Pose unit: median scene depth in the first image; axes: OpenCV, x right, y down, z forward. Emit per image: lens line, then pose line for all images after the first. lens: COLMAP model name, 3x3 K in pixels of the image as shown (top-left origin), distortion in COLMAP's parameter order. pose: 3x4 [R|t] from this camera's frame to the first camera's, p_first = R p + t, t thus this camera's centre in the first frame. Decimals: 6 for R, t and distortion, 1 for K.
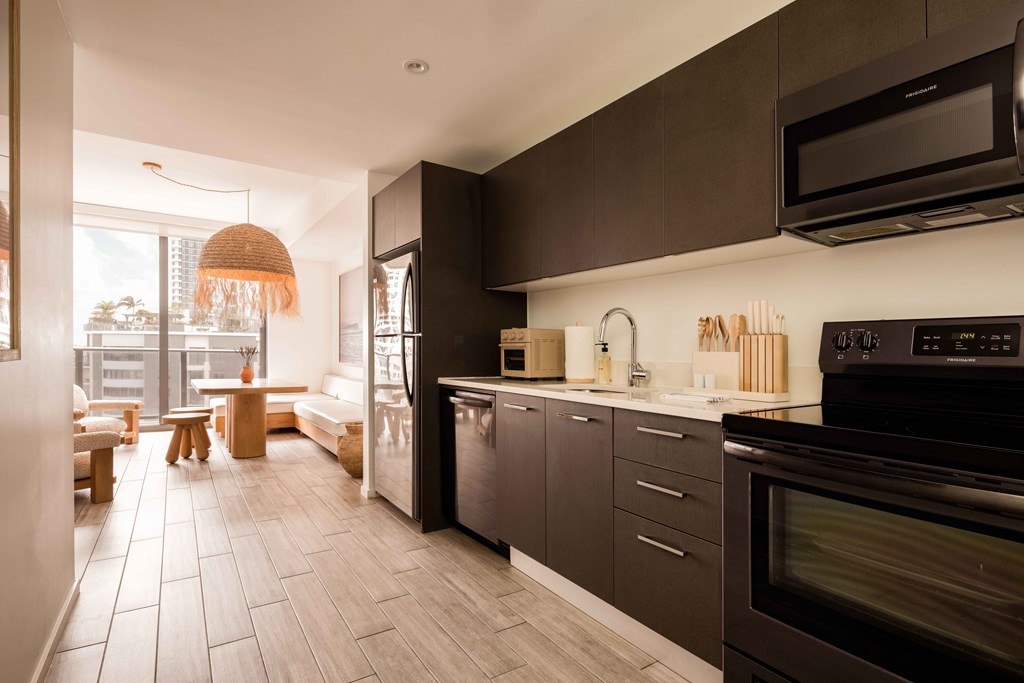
lens RADIAL K [[491.4, 0, 512.0], [0, 491.4, 341.5], [0, 0, 1]] dist [0.003776, -0.000236]
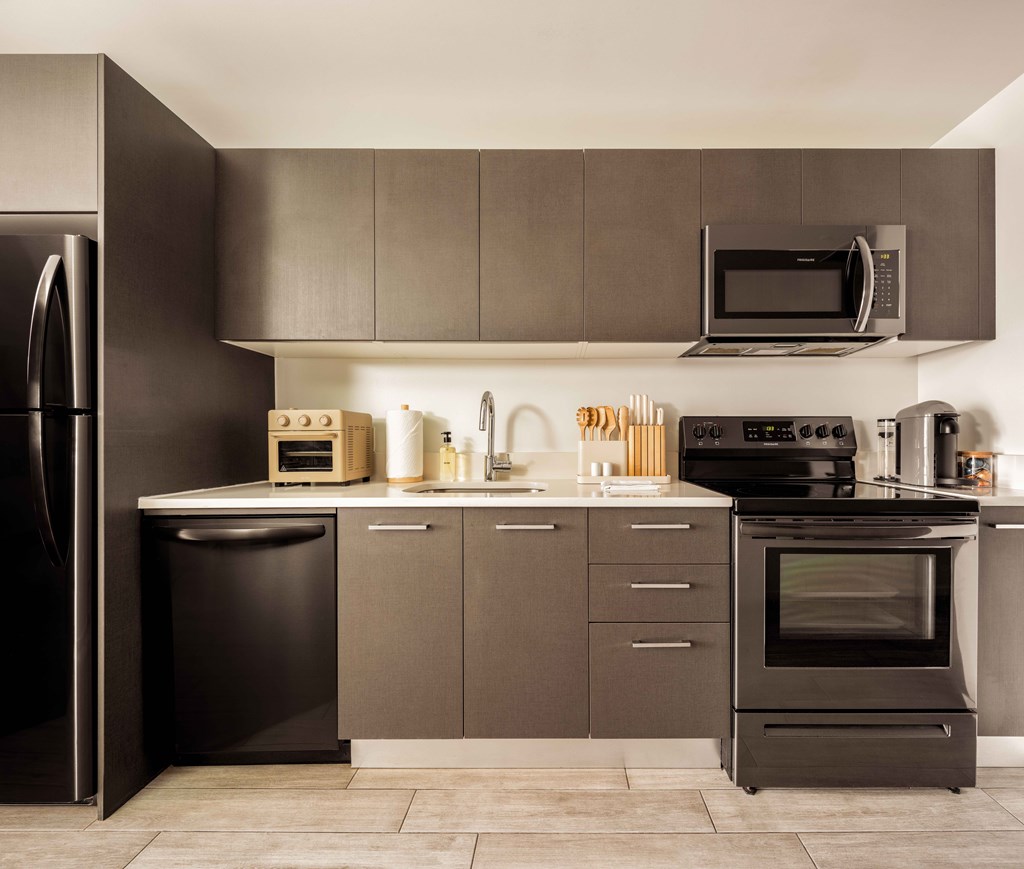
lens RADIAL K [[437.3, 0, 549.4], [0, 437.3, 434.0], [0, 0, 1]] dist [0.000066, 0.000189]
pose [[0.565031, 0.000139, 0.825069, -0.447268], [-0.007345, 0.999961, 0.004862, 0.003284], [-0.825037, -0.008807, 0.565011, 0.607332]]
